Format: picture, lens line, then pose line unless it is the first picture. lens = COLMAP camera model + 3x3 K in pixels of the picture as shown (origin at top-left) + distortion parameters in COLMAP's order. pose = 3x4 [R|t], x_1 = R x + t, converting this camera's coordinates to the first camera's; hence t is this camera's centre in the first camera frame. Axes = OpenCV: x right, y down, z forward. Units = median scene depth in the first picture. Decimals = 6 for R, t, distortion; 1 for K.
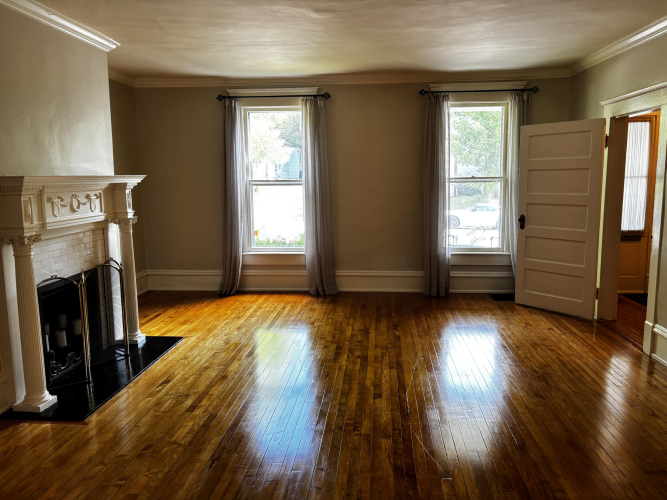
lens RADIAL K [[512.5, 0, 336.7], [0, 512.5, 250.3], [0, 0, 1]] dist [0.086489, -0.112437]
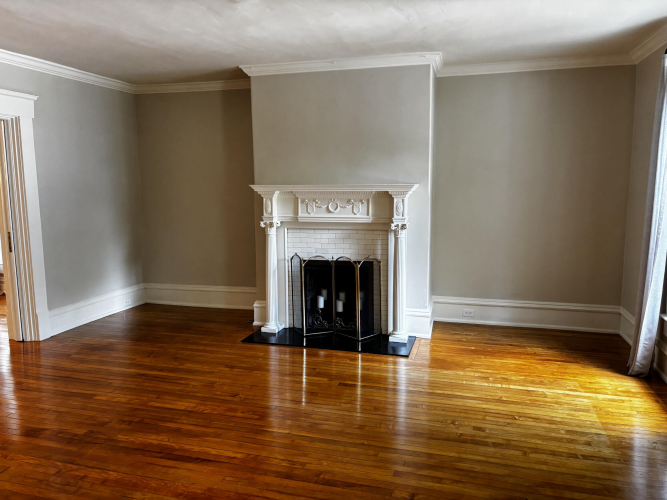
lens RADIAL K [[512.5, 0, 336.7], [0, 512.5, 250.3], [0, 0, 1]] dist [0.086489, -0.112437]
pose [[-0.185765, 0.143931, -0.971995, 0.835912], [-0.133399, 0.976361, 0.170072, -0.220239], [0.973497, 0.161257, -0.162173, 1.351758]]
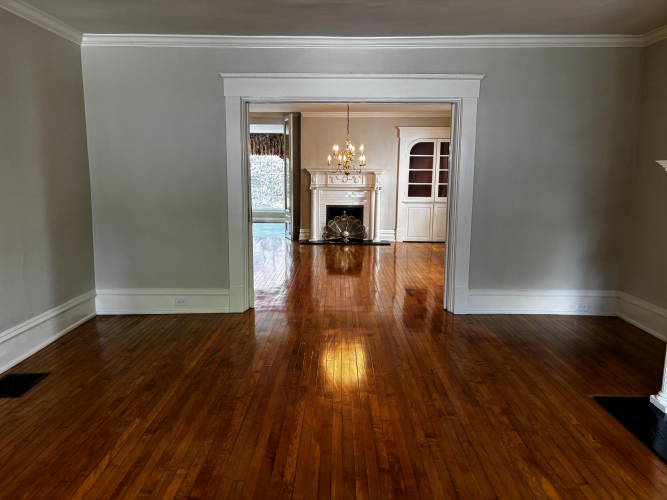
lens RADIAL K [[510.4, 0, 333.9], [0, 510.4, 252.7], [0, 0, 1]] dist [0.000554, 0.001512]
pose [[-0.997173, 0.016478, -0.073314, 0.089172], [-0.005951, 0.955275, 0.295659, -0.224577], [0.074907, 0.295259, -0.952476, 1.680160]]
